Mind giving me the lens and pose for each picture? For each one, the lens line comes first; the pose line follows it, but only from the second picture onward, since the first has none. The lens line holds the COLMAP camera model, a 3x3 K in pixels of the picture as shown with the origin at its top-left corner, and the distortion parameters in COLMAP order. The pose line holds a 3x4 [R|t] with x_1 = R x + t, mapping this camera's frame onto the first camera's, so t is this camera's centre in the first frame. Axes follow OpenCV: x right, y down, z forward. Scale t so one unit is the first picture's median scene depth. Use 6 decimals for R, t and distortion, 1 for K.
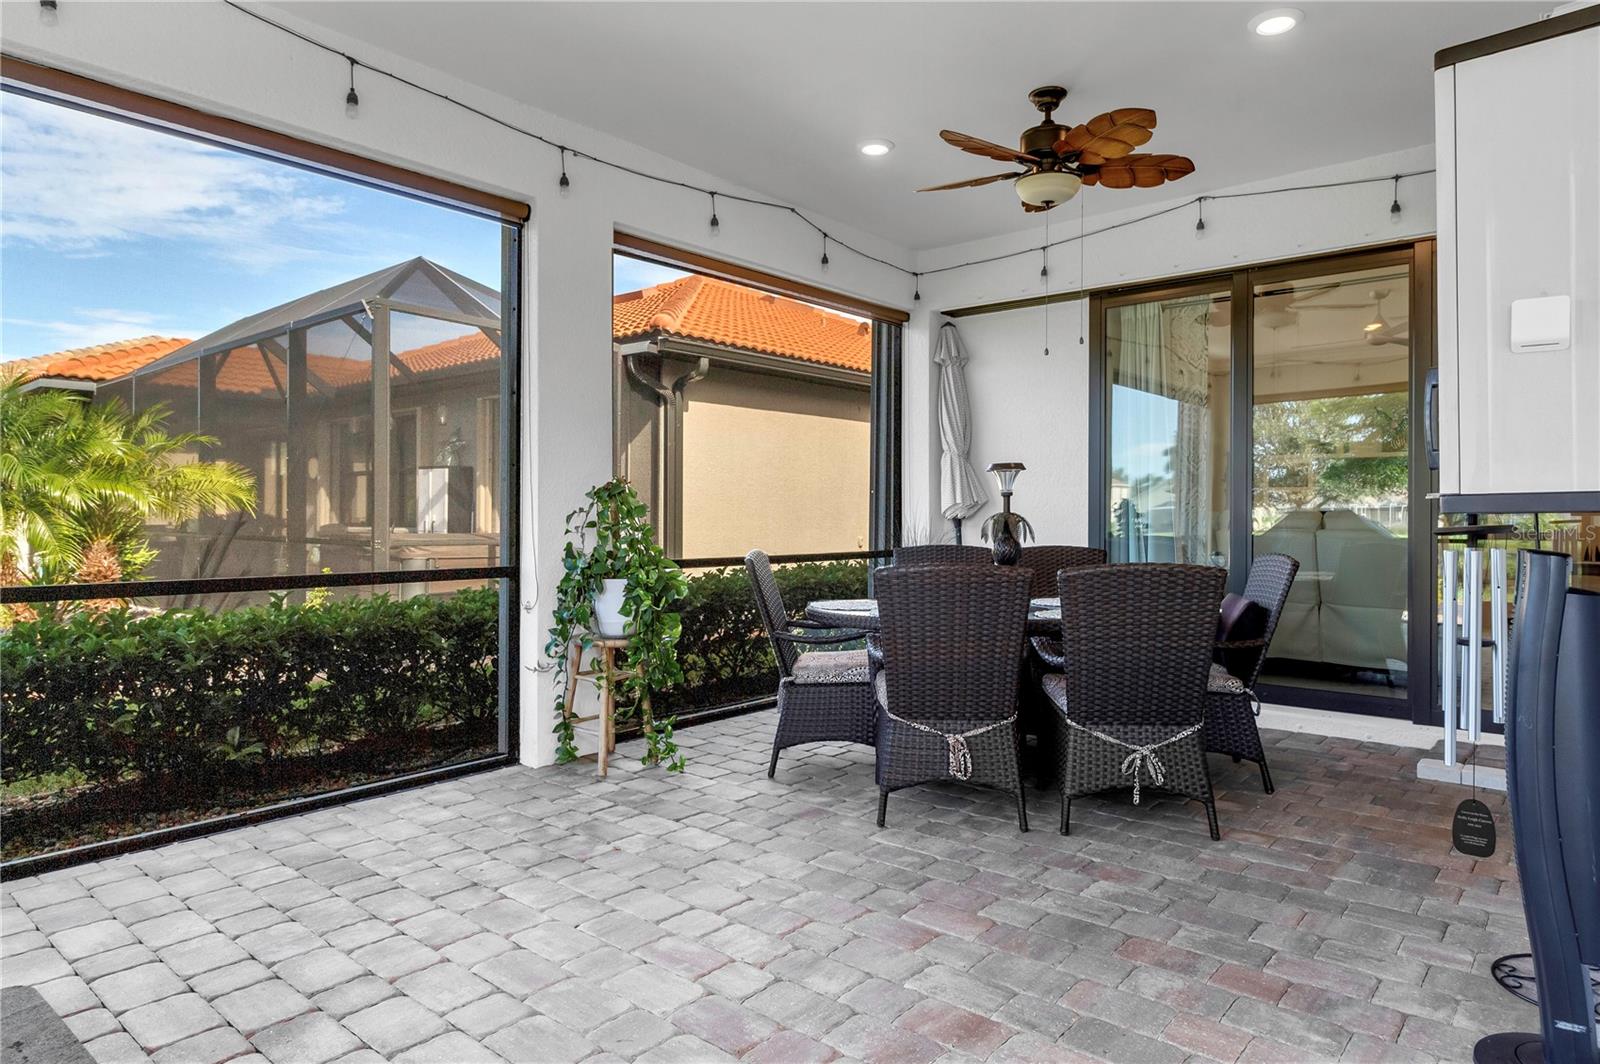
lens RADIAL K [[979.2, 0, 796.4], [0, 979.2, 519.0], [0, 0, 1]] dist [0.001530, 0.000115]
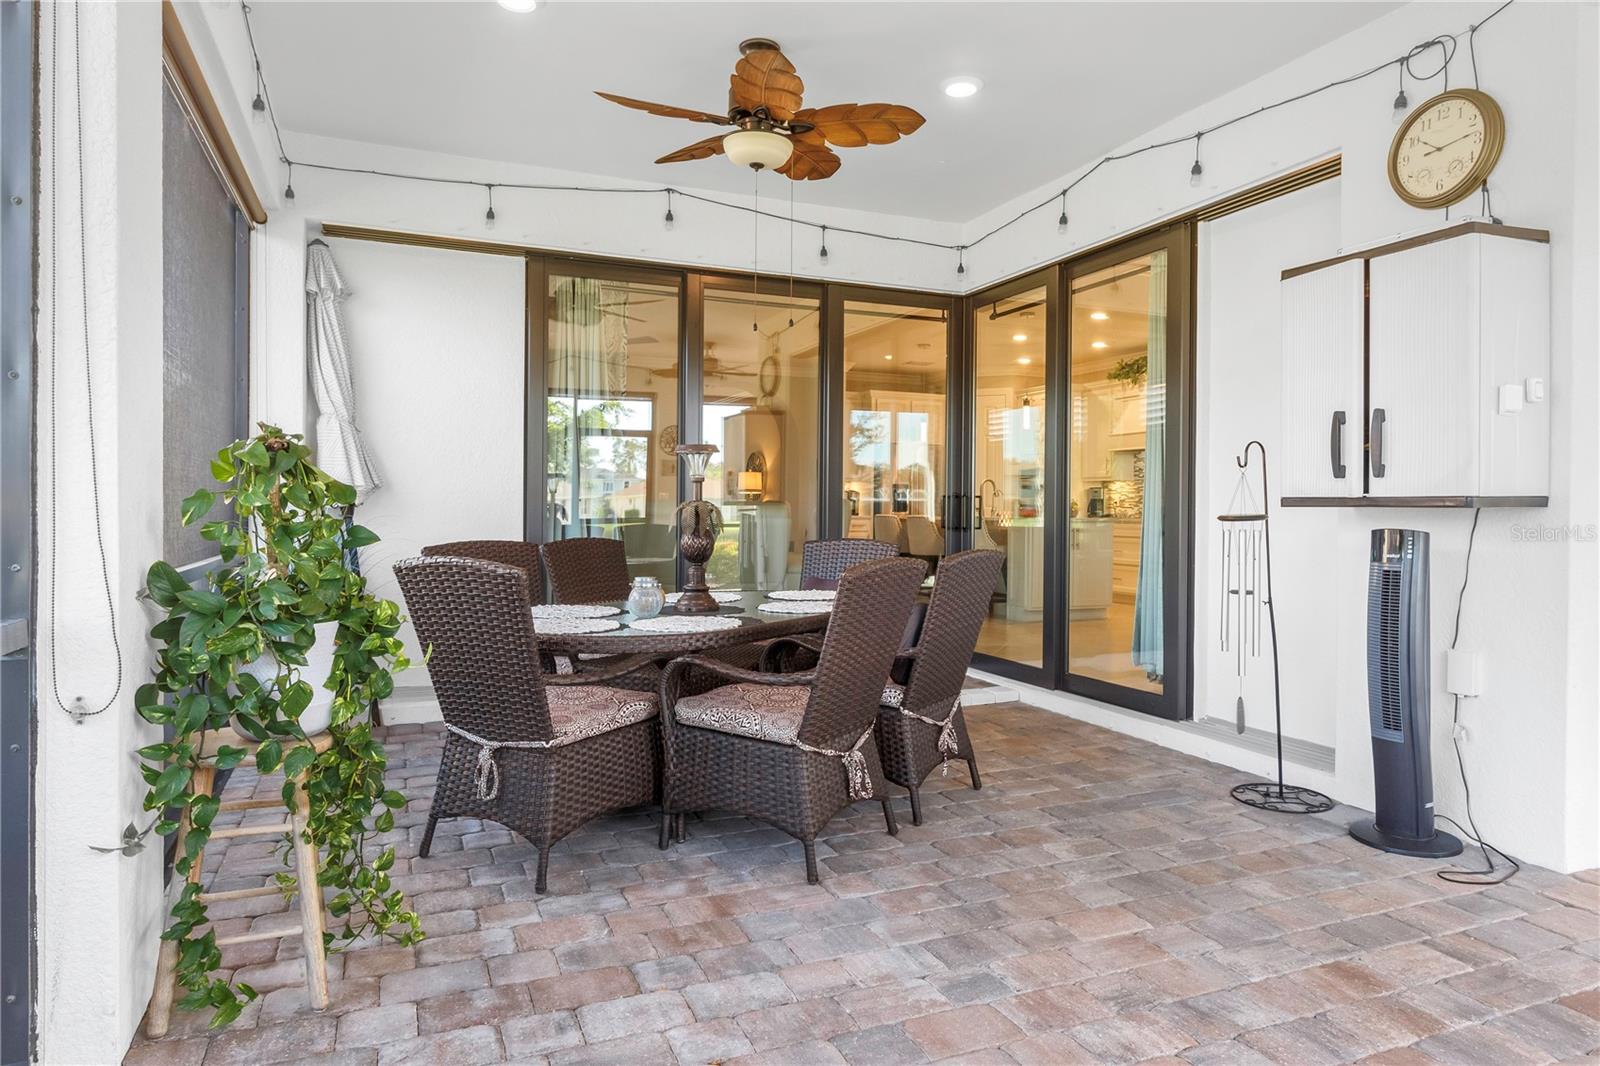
lens RADIAL K [[967.1, 0, 815.1], [0, 967.1, 516.7], [0, 0, 1]] dist [-0.000225, 0.000264]
pose [[0.438496, -0.008057, 0.898697, -0.556057], [-0.004665, 0.999926, 0.011241, -0.002769], [-0.898721, -0.009121, 0.438426, 0.560966]]
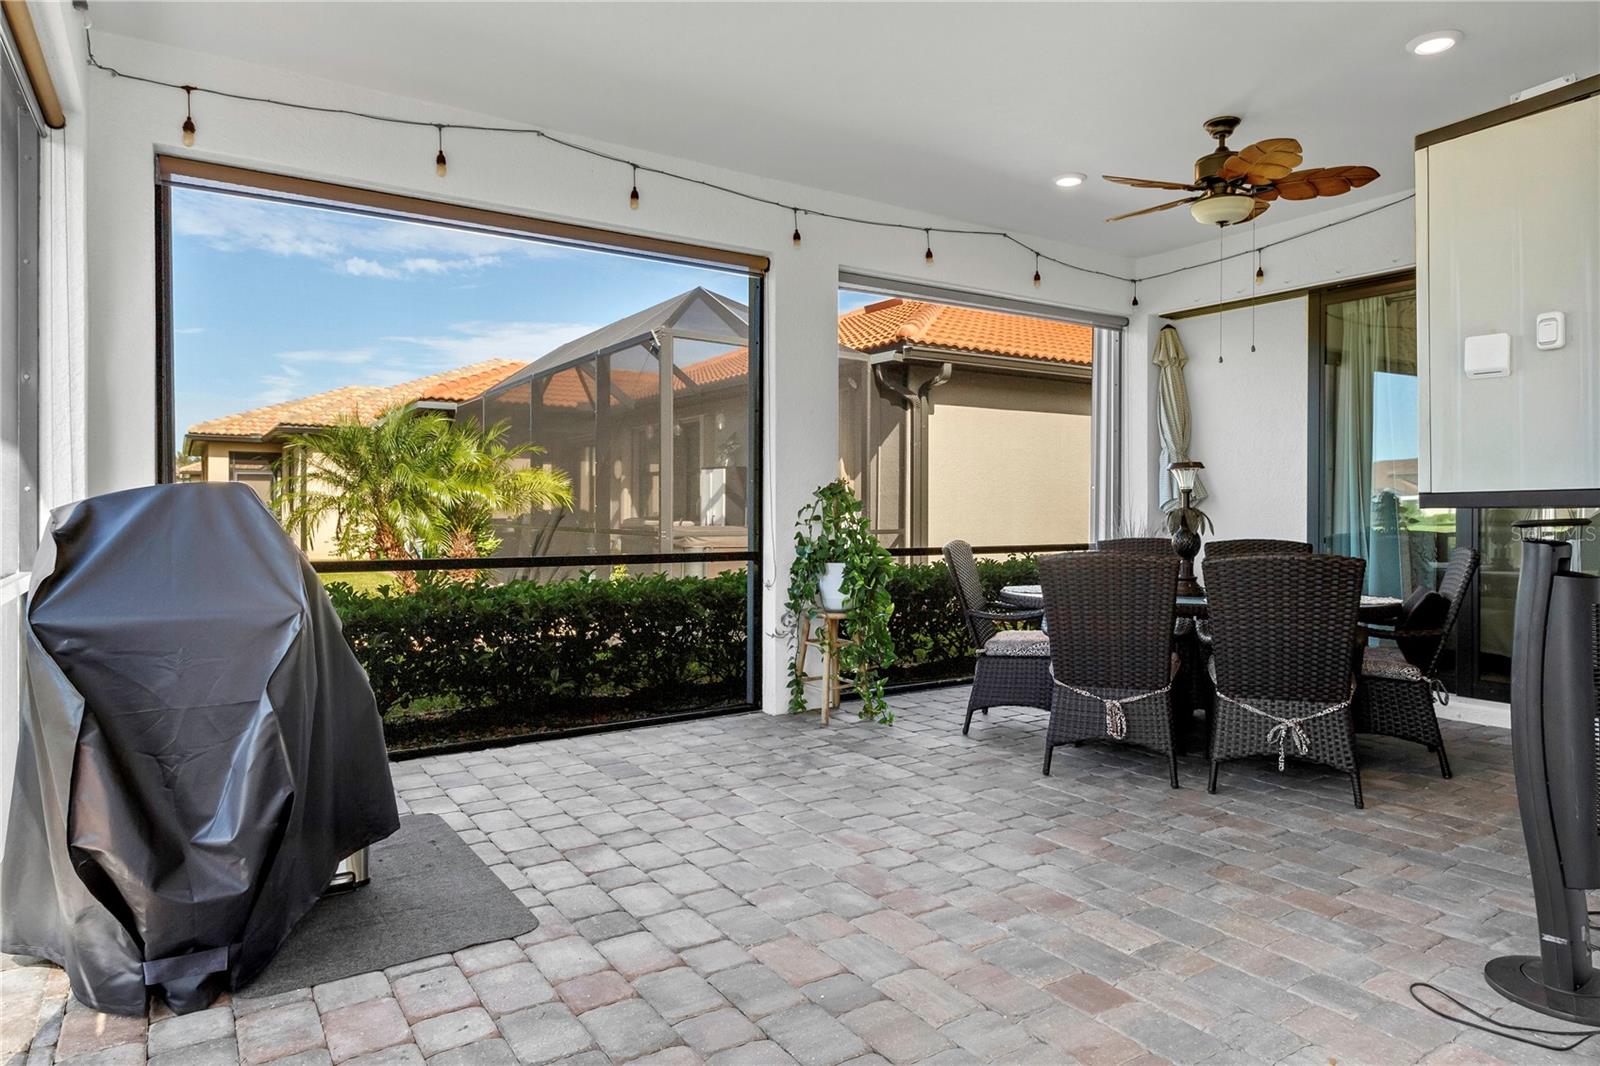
lens RADIAL K [[979.2, 0, 796.4], [0, 979.2, 520.0], [0, 0, 1]] dist [0.001530, 0.000115]
pose [[0.960500, 0.002171, -0.278272, 0.107996], [-0.000446, 0.999980, 0.006259, 0.000707], [0.278280, -0.005888, 0.960482, -0.181836]]
